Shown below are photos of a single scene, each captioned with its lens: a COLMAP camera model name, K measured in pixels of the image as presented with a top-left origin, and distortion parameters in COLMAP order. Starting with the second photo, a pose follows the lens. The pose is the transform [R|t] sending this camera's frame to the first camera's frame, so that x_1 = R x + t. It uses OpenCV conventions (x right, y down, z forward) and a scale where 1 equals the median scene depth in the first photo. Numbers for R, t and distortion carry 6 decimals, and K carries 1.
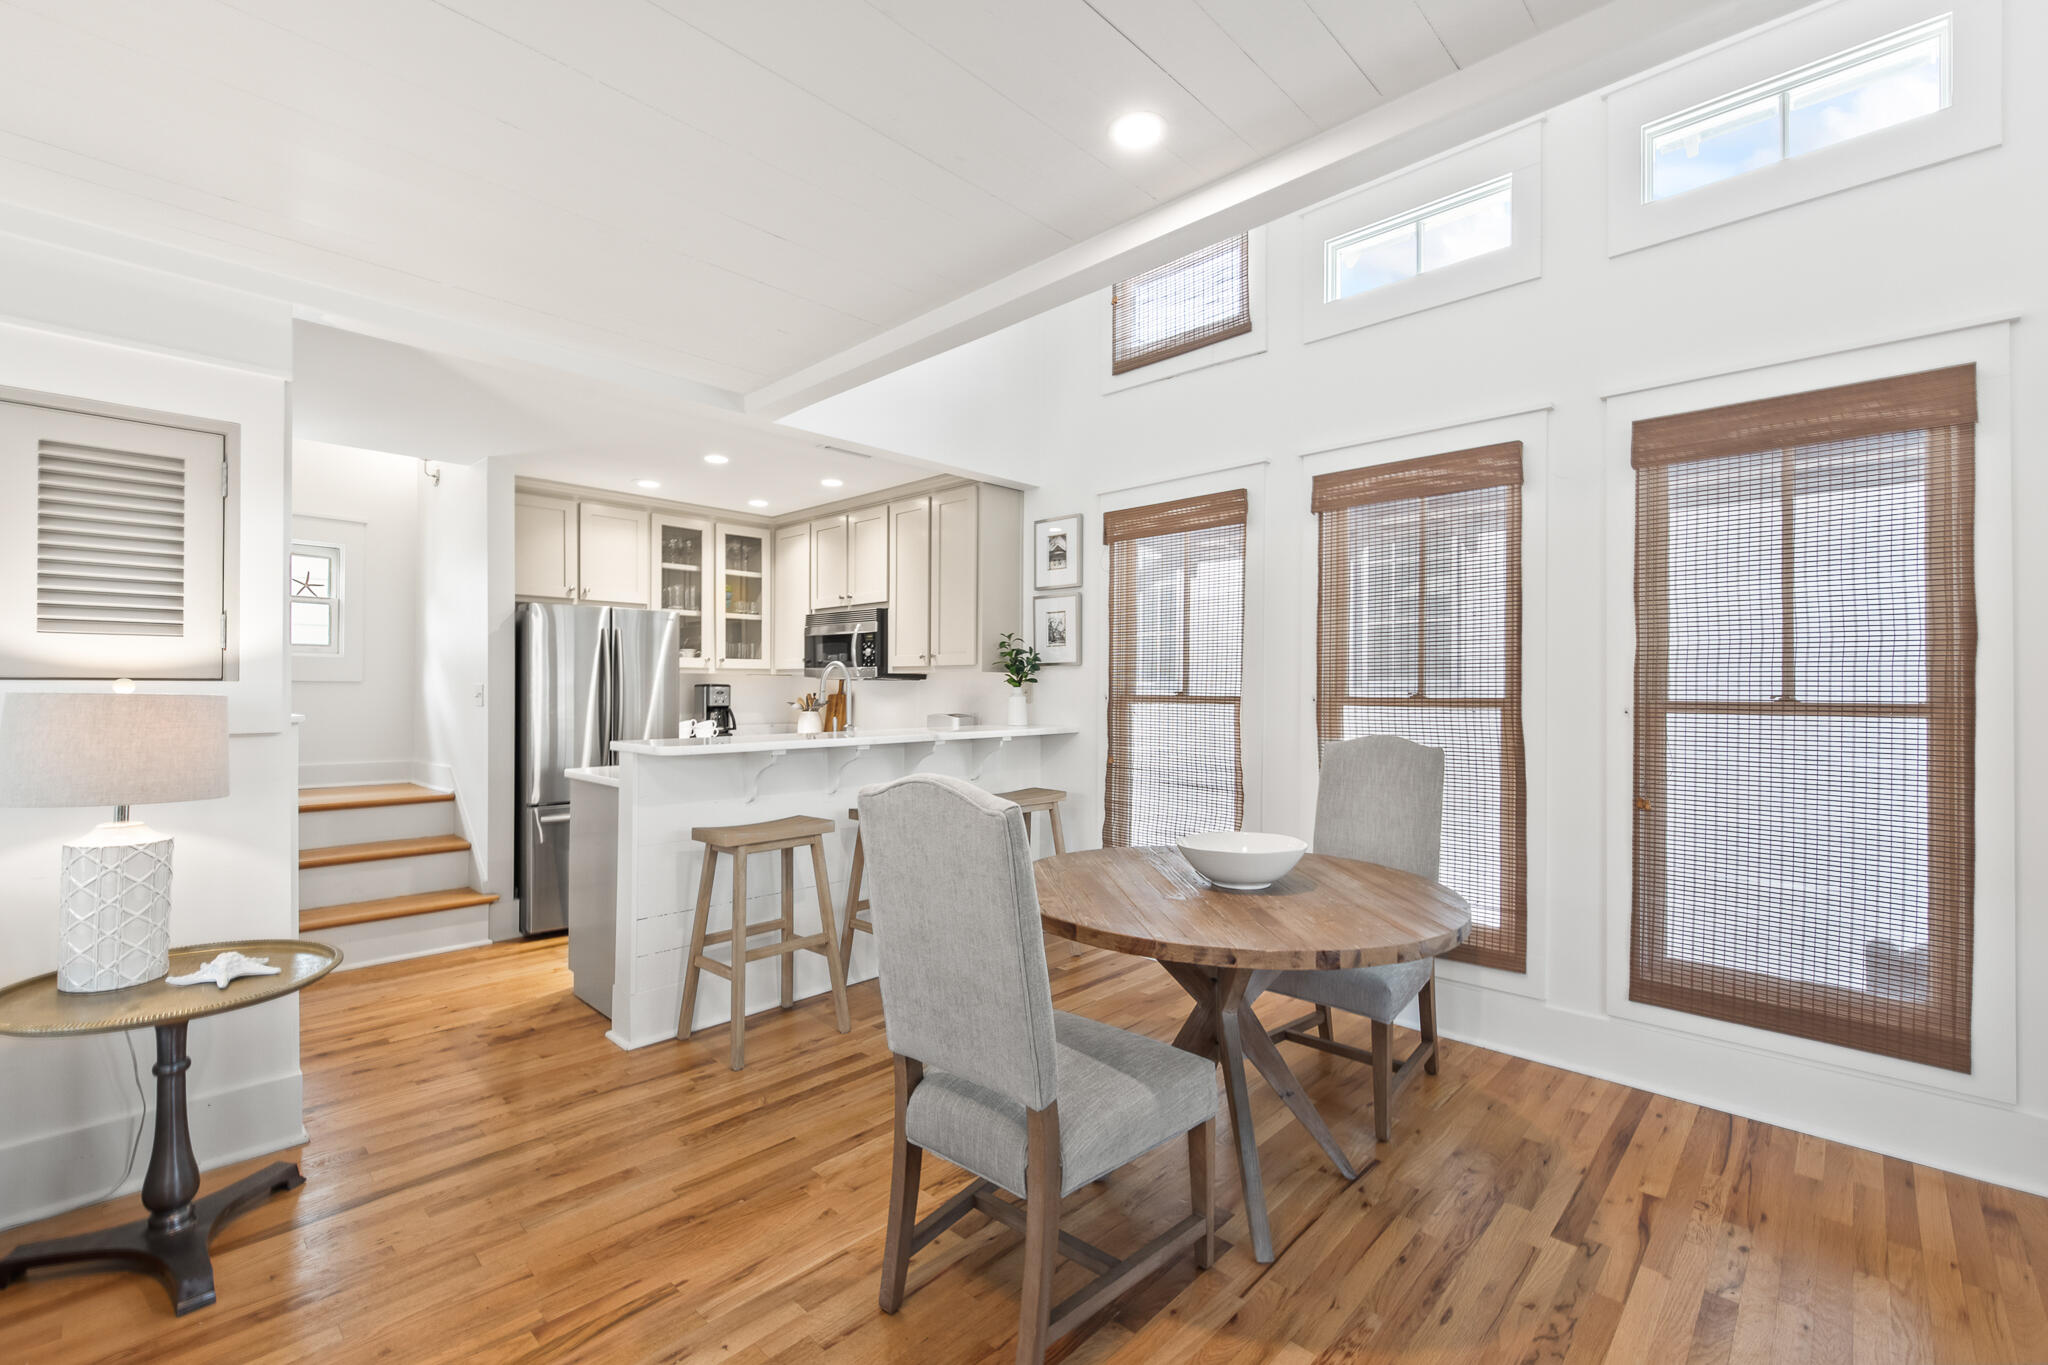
lens RADIAL K [[876.0, 0, 1013.0], [0, 876.0, 691.0], [0, 0, 1]] dist [0.000524, -0.000089]
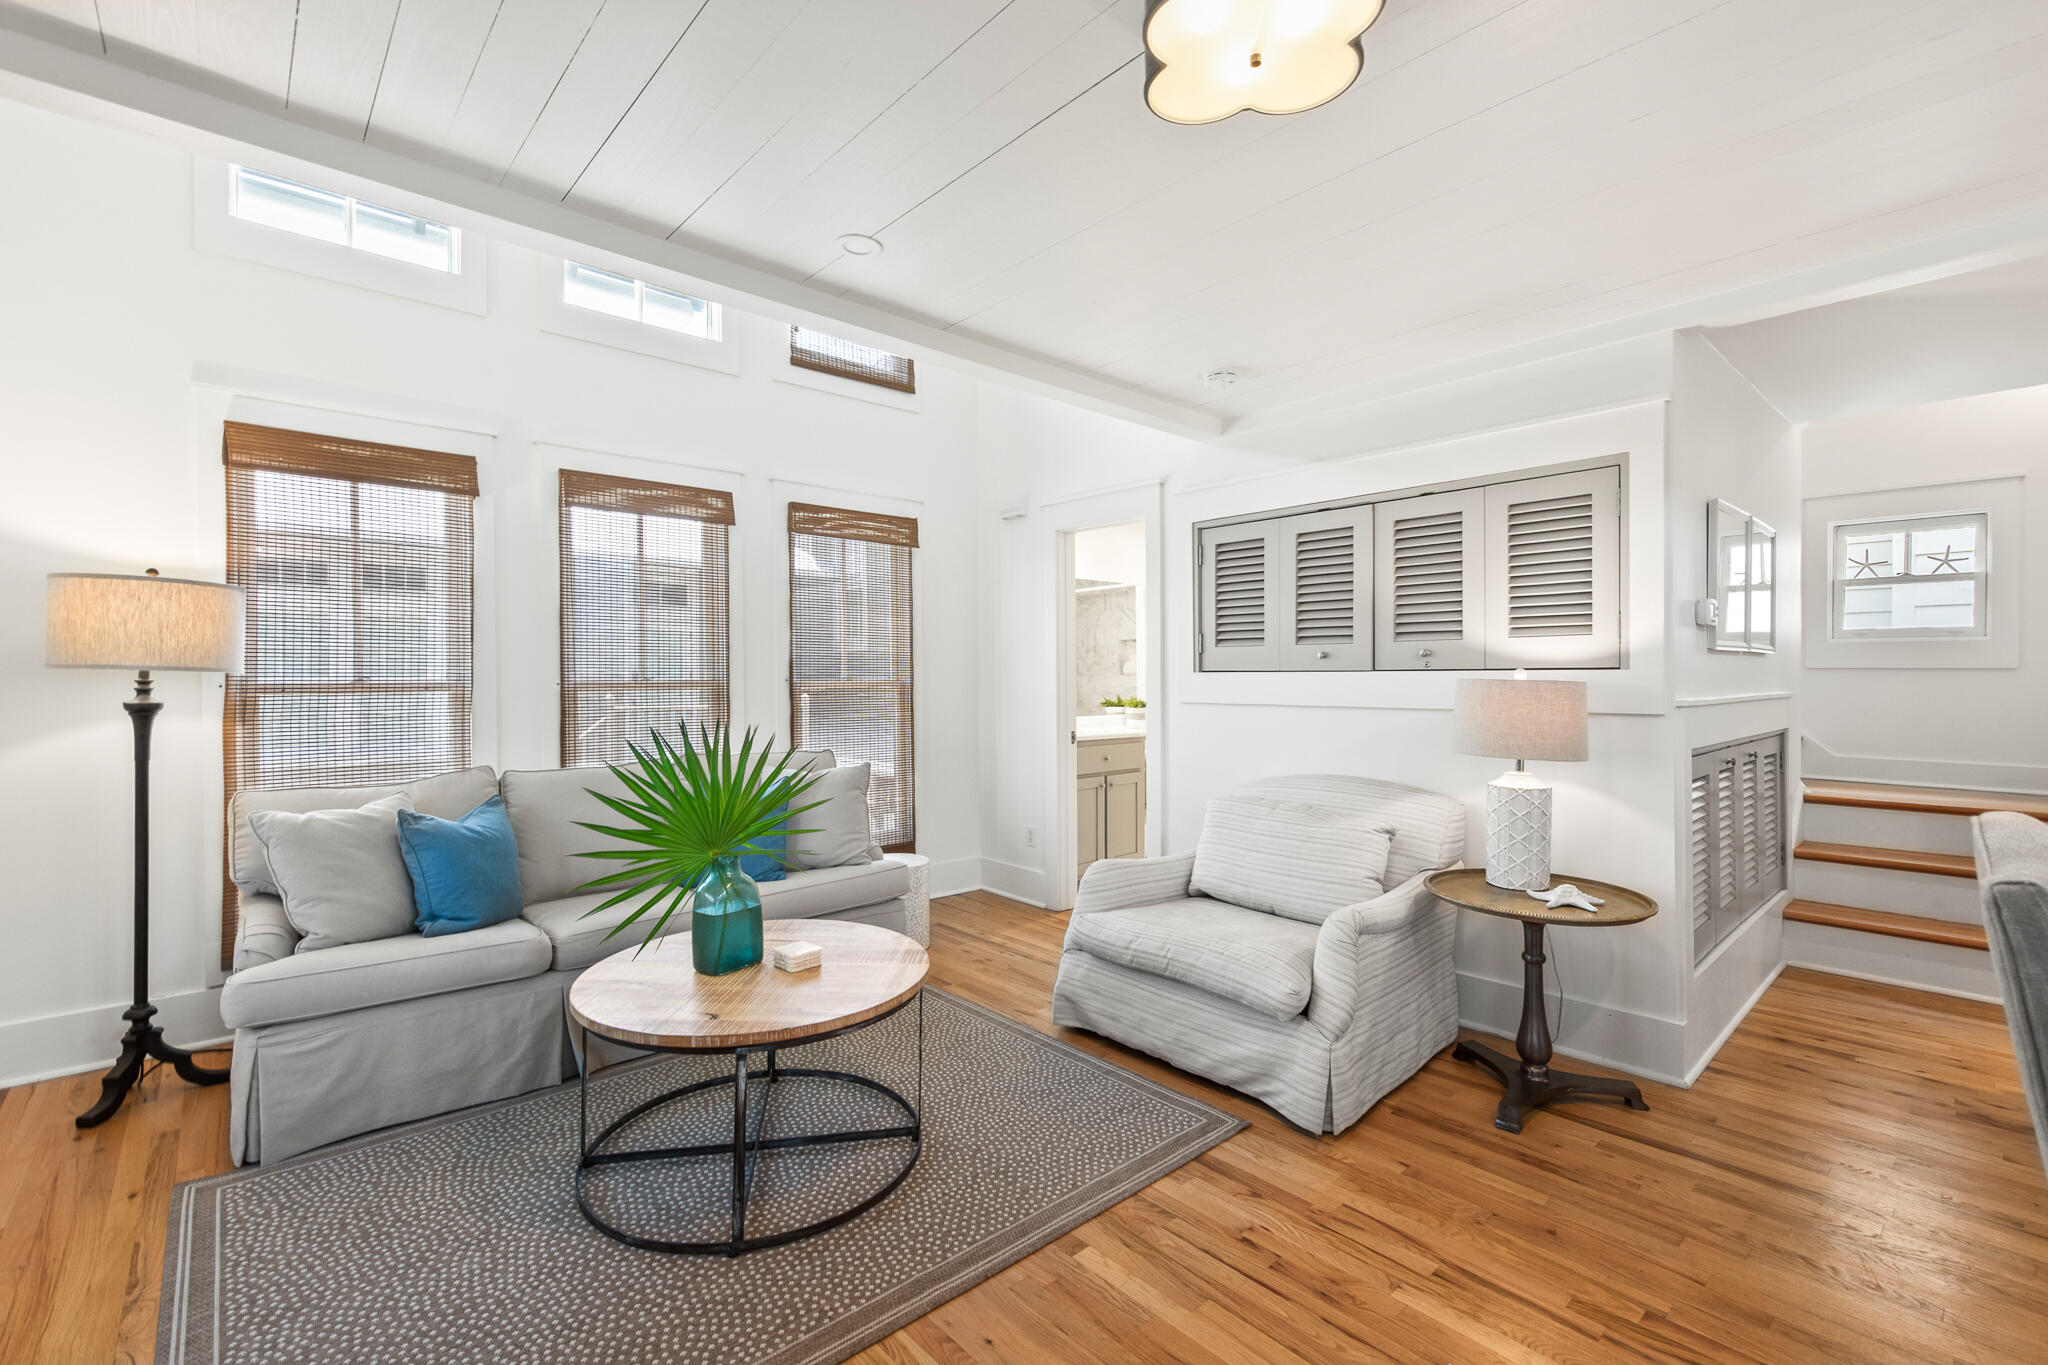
lens RADIAL K [[879.6, 0, 1003.3], [0, 879.6, 695.4], [0, 0, 1]] dist [0.001283, -0.001522]
pose [[-0.086024, 0.017203, -0.996145, 0.410537], [-0.000499, 0.999850, 0.017310, 0.004371], [0.996293, 0.001986, -0.086003, 0.281508]]
